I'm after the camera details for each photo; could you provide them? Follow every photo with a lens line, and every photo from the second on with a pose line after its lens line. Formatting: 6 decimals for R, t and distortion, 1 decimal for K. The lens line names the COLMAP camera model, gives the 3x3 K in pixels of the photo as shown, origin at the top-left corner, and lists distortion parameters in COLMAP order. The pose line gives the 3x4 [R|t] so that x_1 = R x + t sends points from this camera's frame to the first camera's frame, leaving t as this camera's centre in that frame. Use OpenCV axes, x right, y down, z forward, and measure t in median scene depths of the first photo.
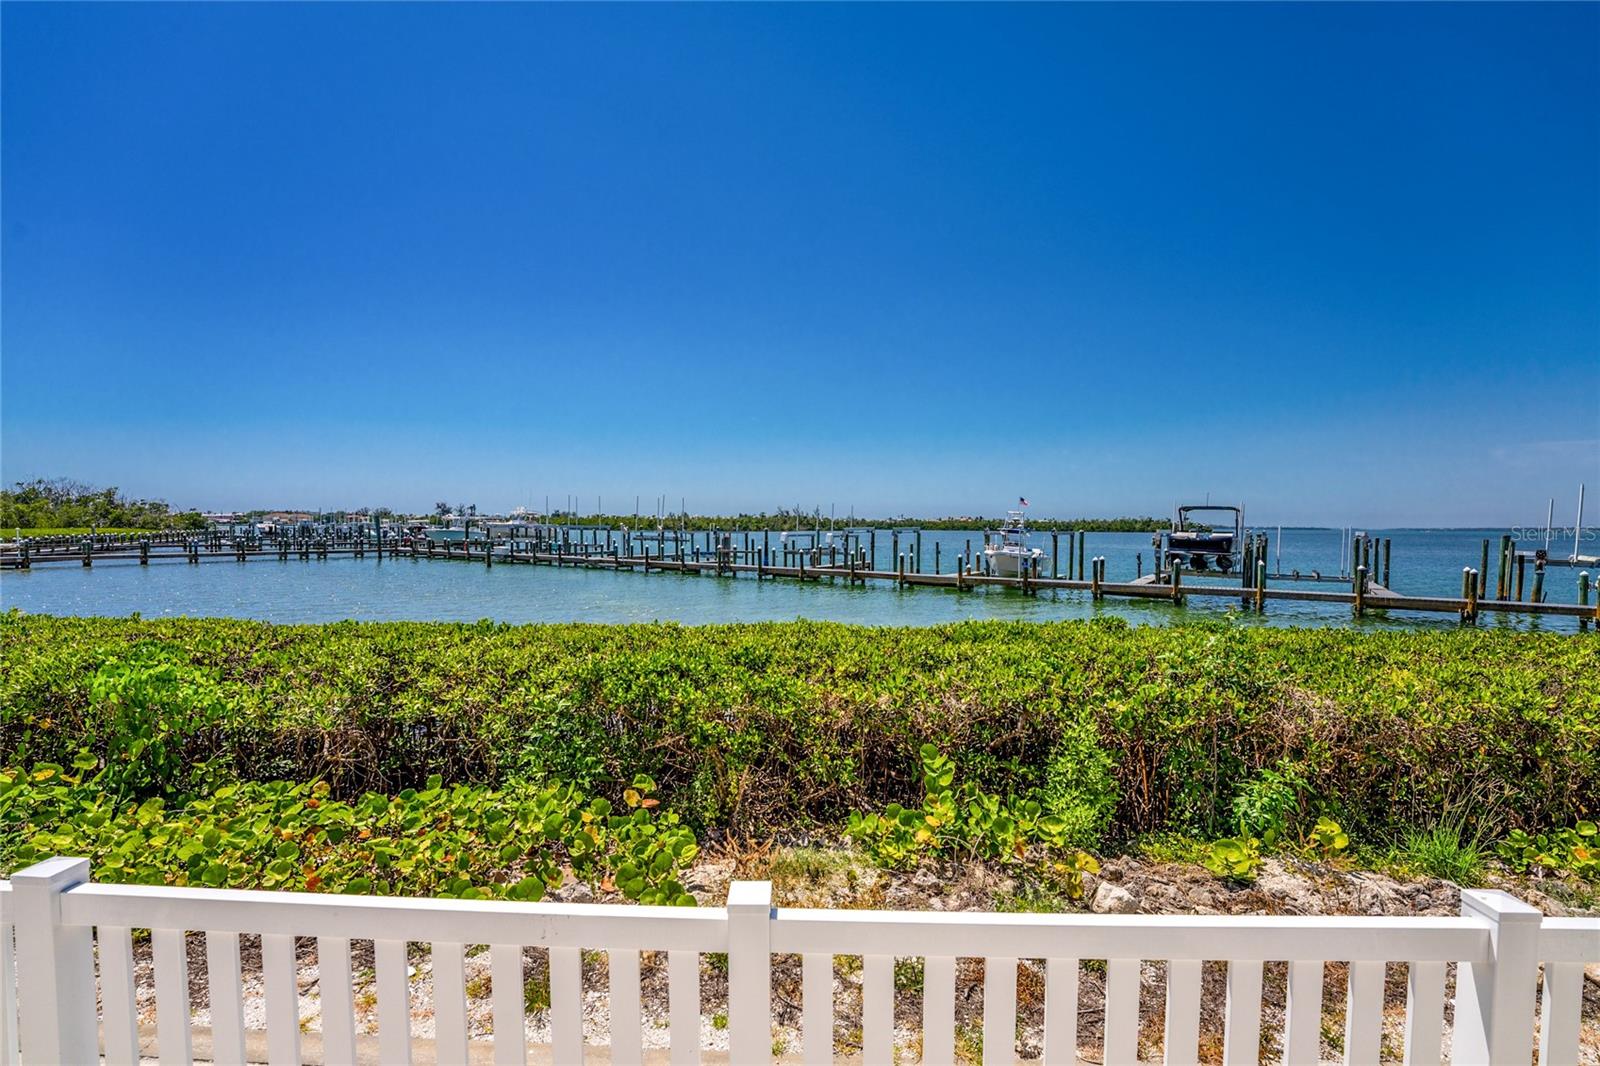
lens RADIAL K [[670.3, 0, 796.8], [0, 670.3, 533.7], [0, 0, 1]] dist [-0.015904, -0.000214]
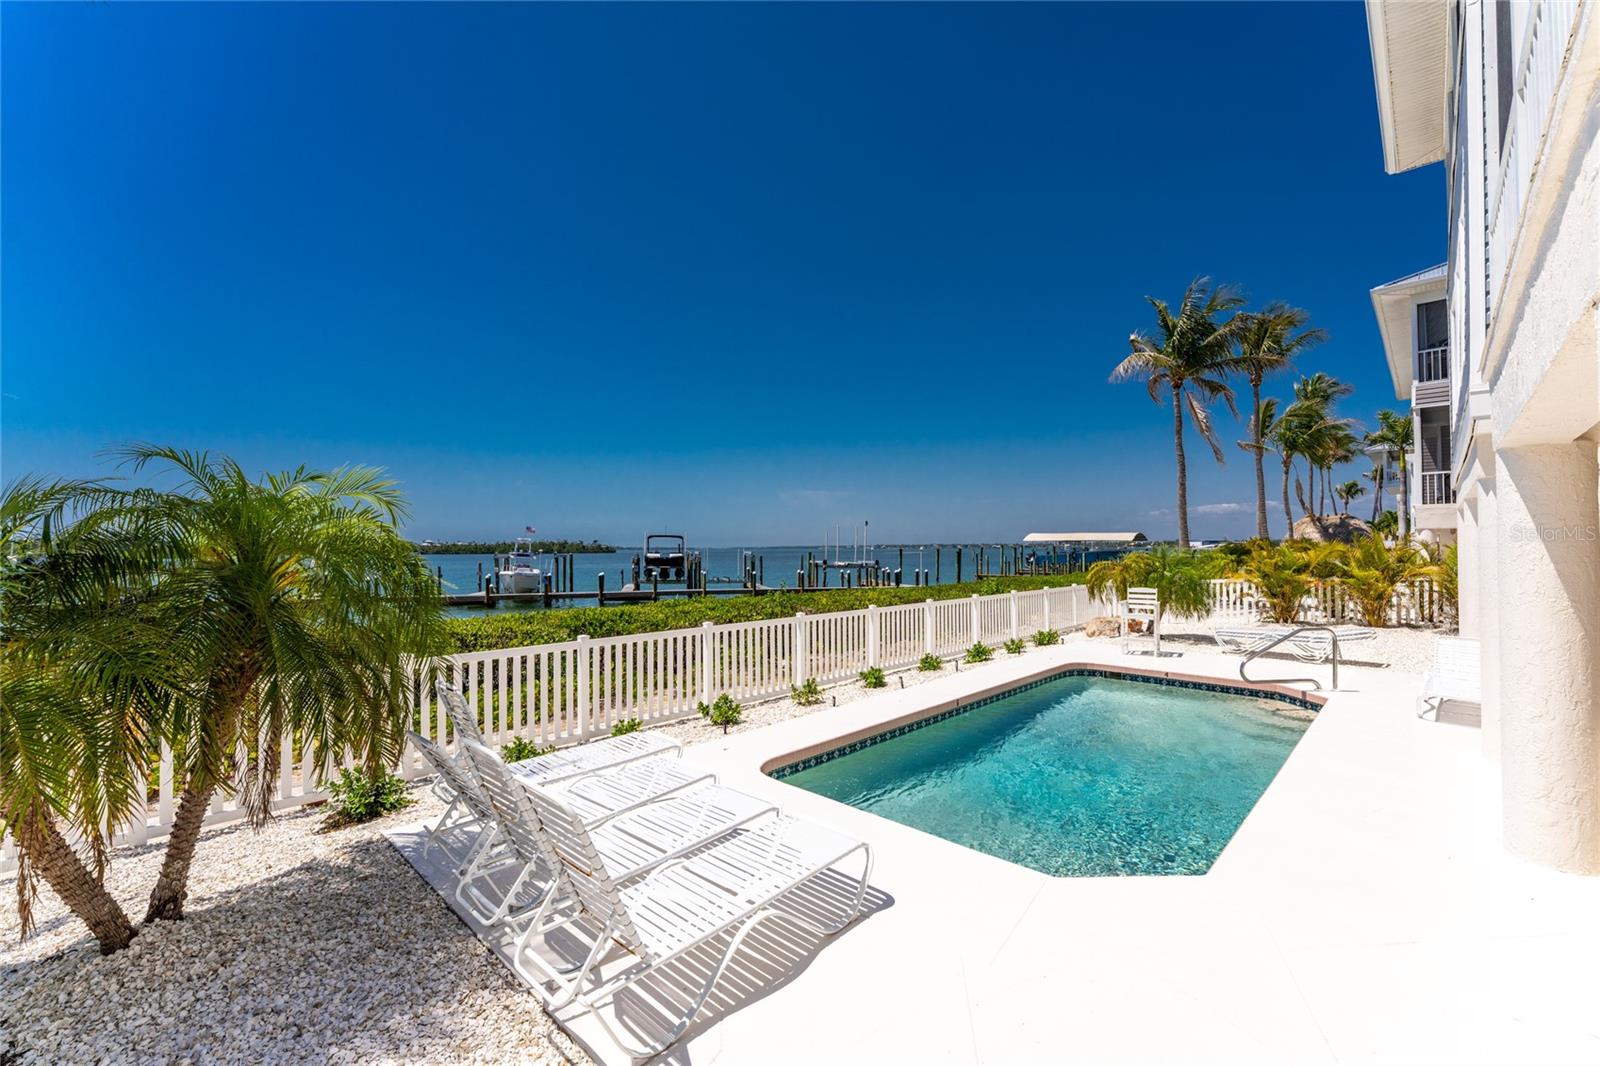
lens RADIAL K [[670.3, 0, 796.8], [0, 670.3, 533.7], [0, 0, 1]] dist [-0.015904, -0.000214]
pose [[0.672014, 0.005774, 0.740516, -0.245134], [0.018264, 0.999536, -0.024368, -0.003502], [-0.740314, 0.029901, 0.671596, -0.166638]]
